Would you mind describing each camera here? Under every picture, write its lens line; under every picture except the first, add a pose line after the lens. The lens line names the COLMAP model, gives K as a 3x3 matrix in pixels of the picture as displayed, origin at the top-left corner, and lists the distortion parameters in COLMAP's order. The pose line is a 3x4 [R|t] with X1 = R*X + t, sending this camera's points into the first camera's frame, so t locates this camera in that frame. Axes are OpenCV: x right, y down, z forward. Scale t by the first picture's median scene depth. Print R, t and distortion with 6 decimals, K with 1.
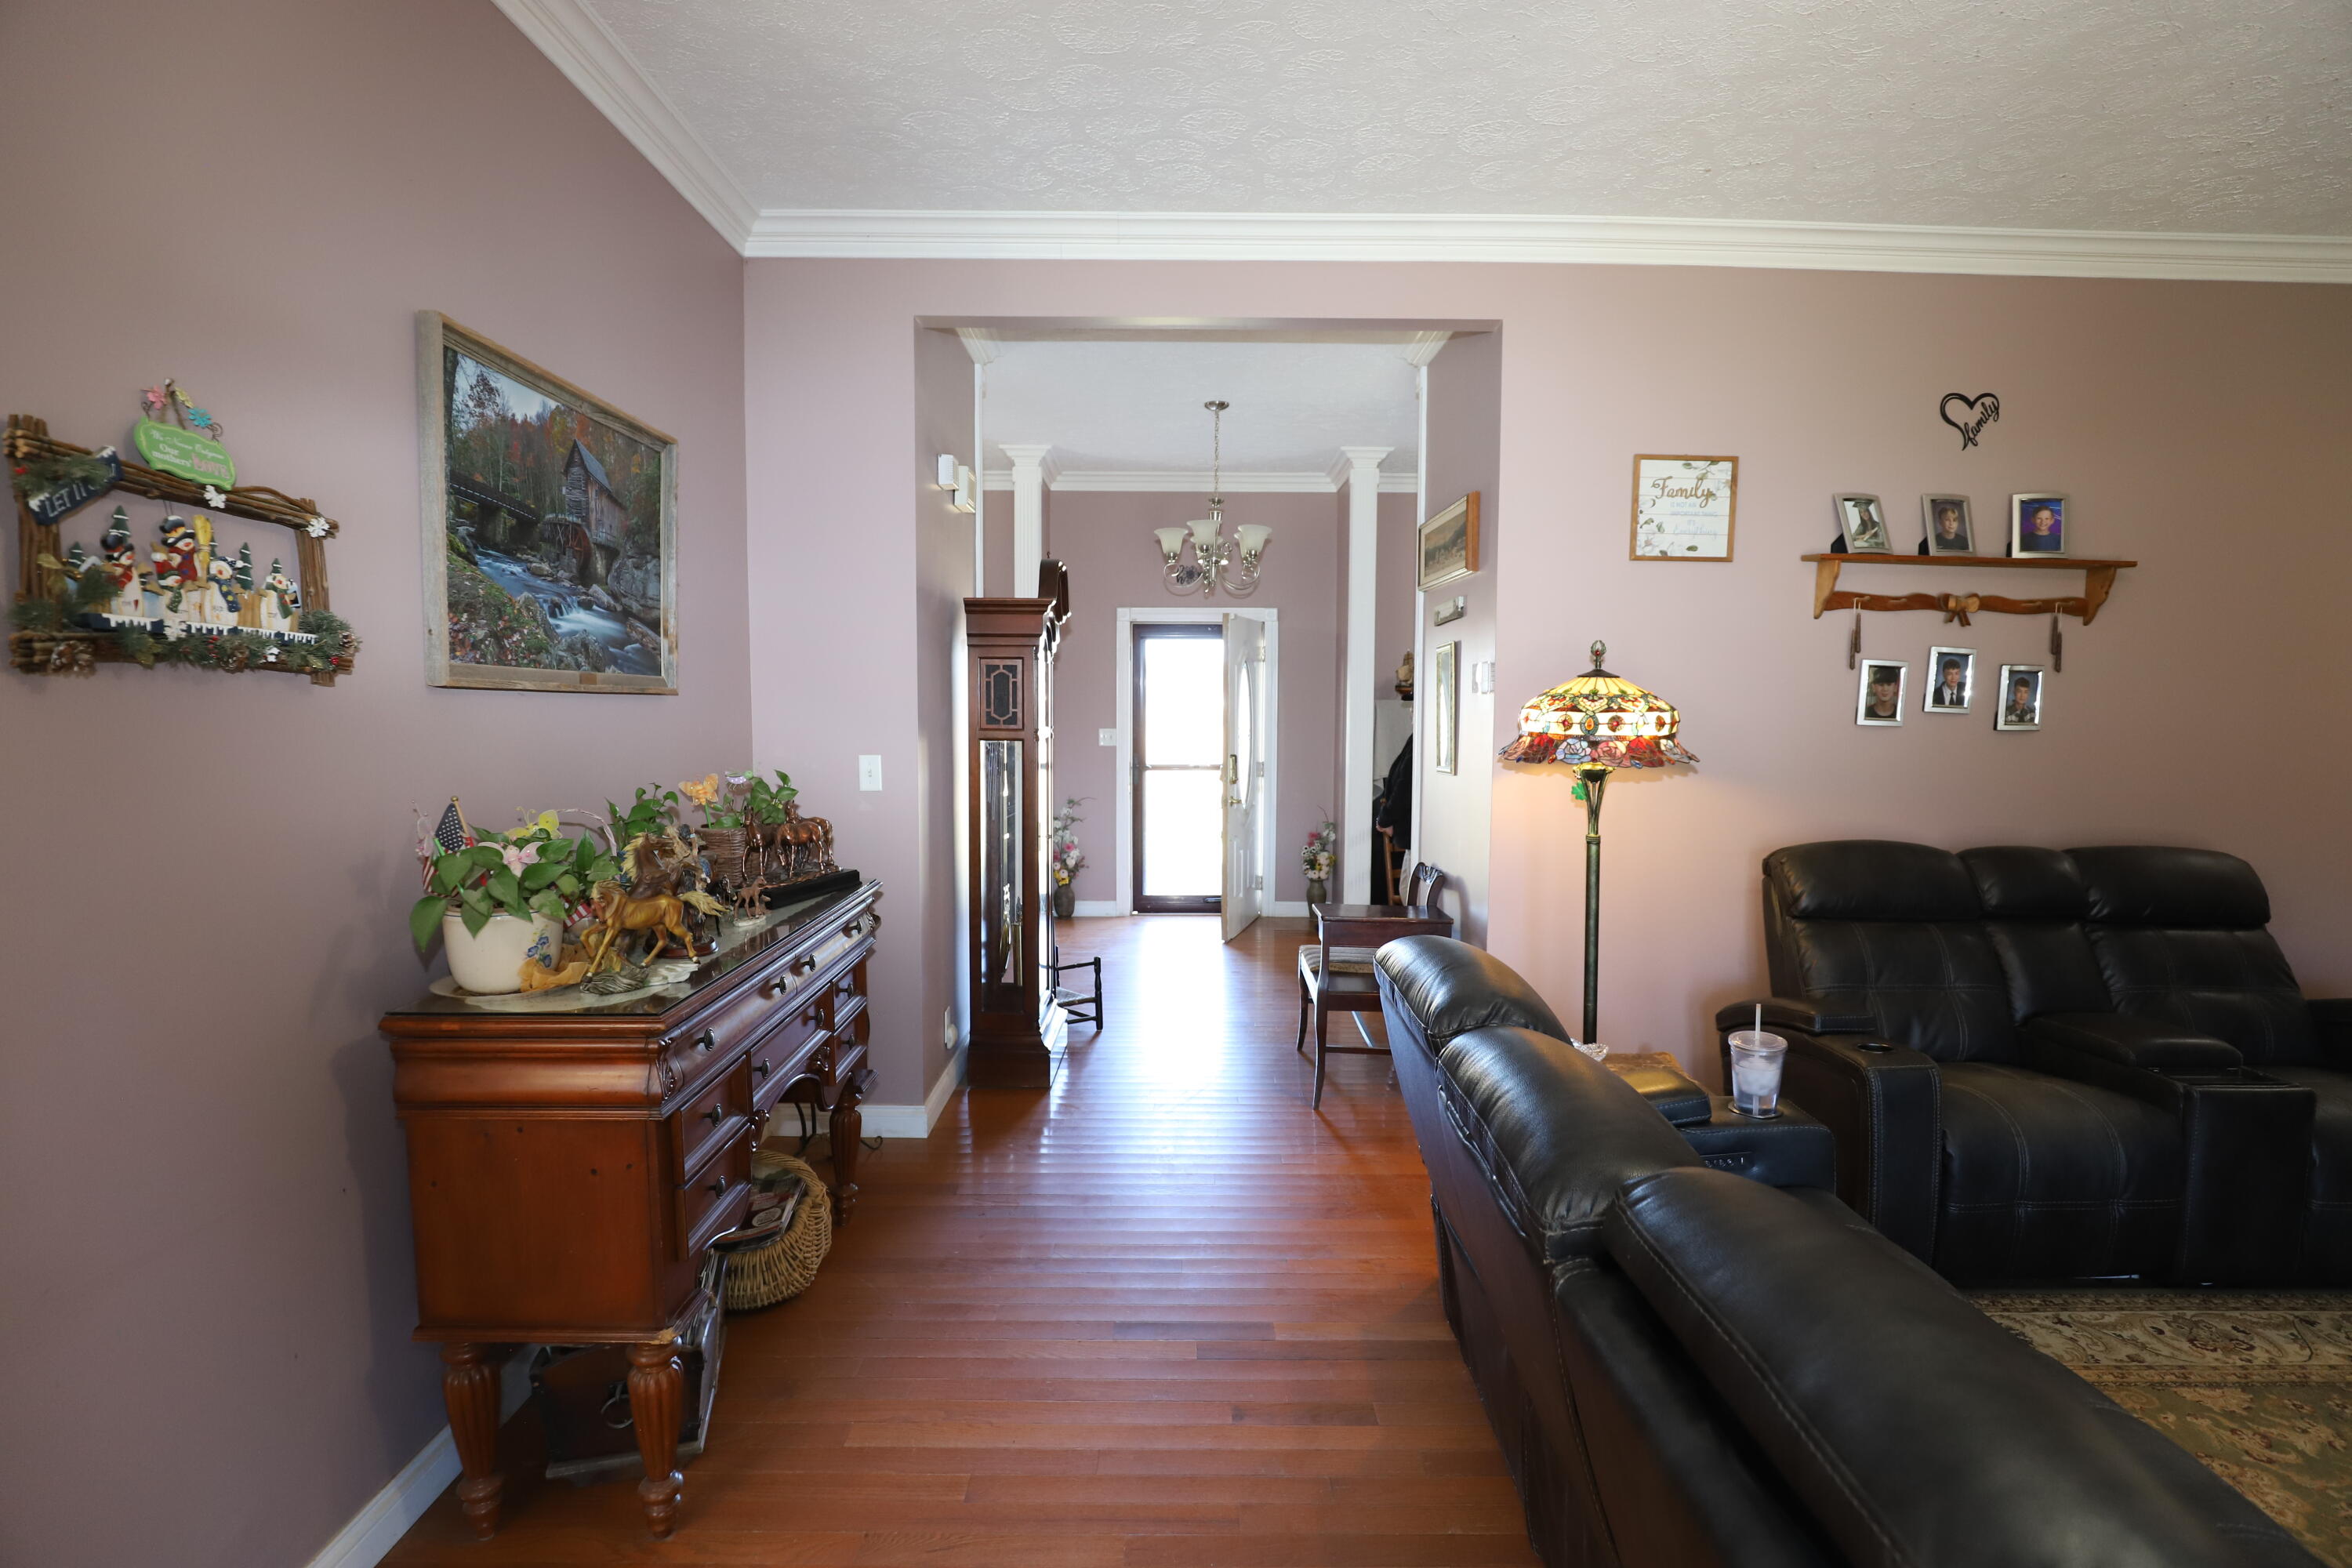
lens RADIAL K [[1127.0, 0, 1182.4], [0, 1127.0, 797.3], [0, 0, 1]] dist [-0.037173, 0.007494]
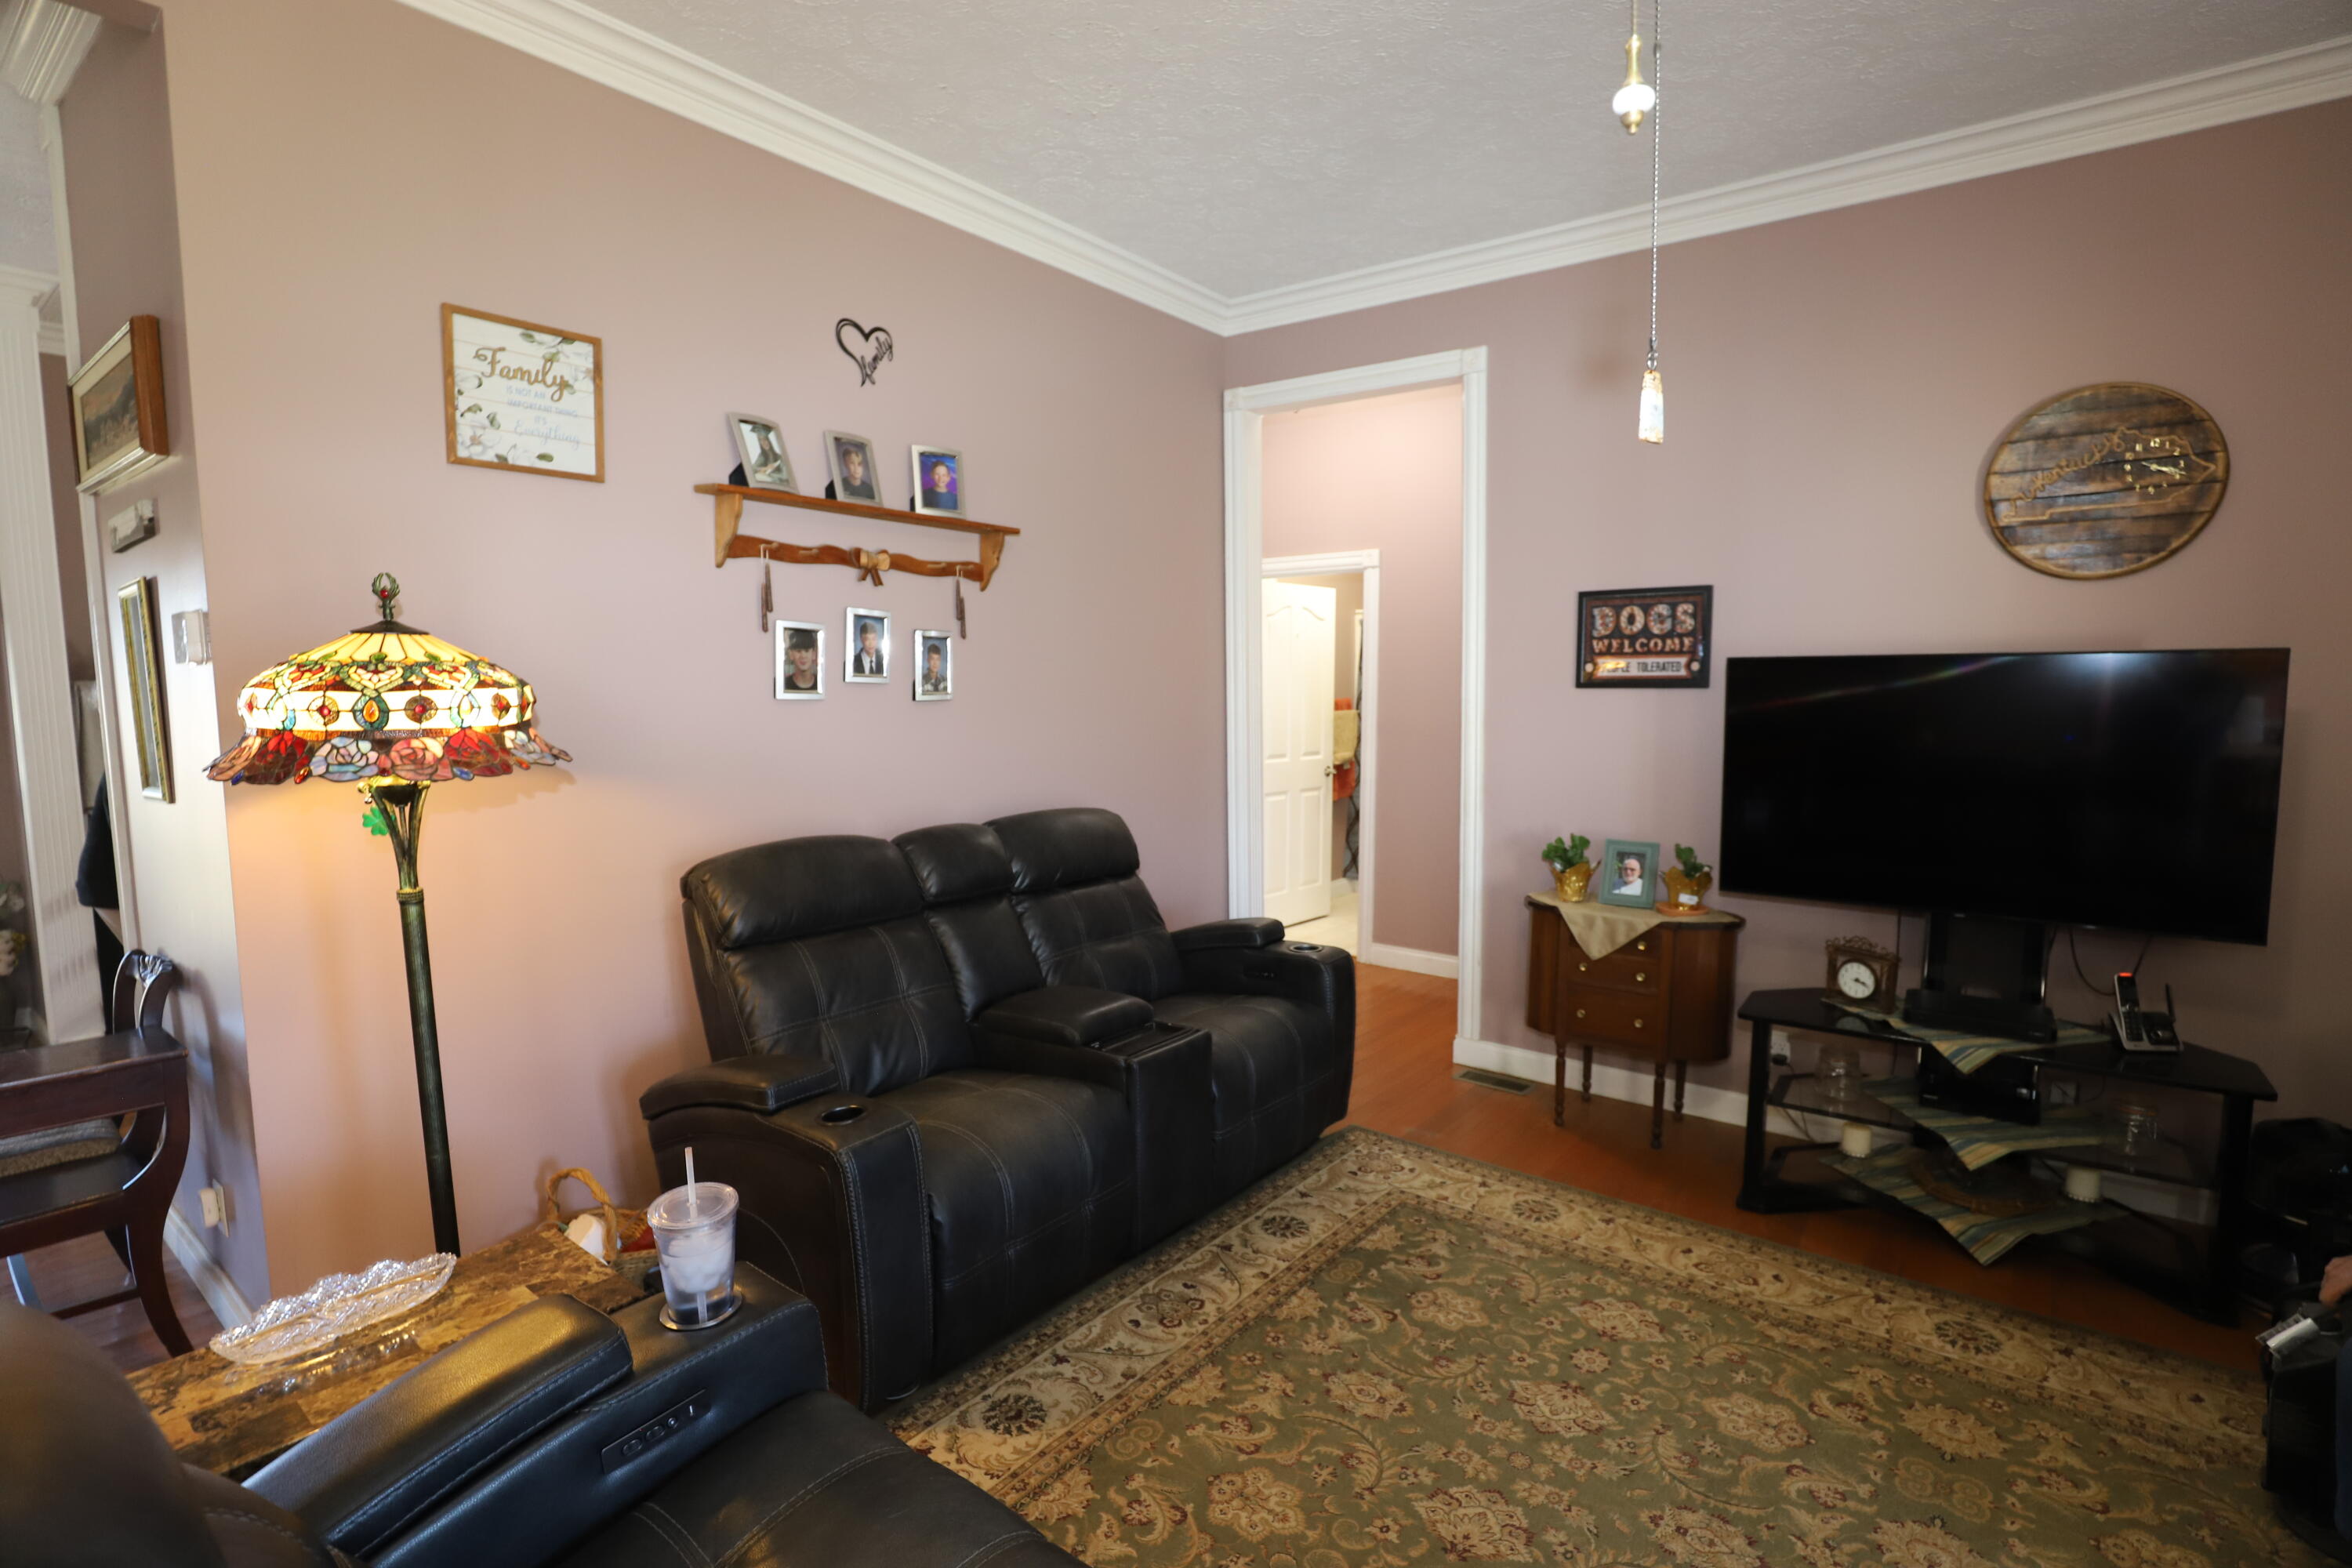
lens RADIAL K [[1127.0, 0, 1182.4], [0, 1127.0, 797.3], [0, 0, 1]] dist [-0.037173, 0.007494]
pose [[0.622088, -0.089493, 0.777816, 0.148604], [0.071627, 0.995785, 0.057285, -0.019898], [-0.779664, 0.020076, 0.625876, 0.261347]]
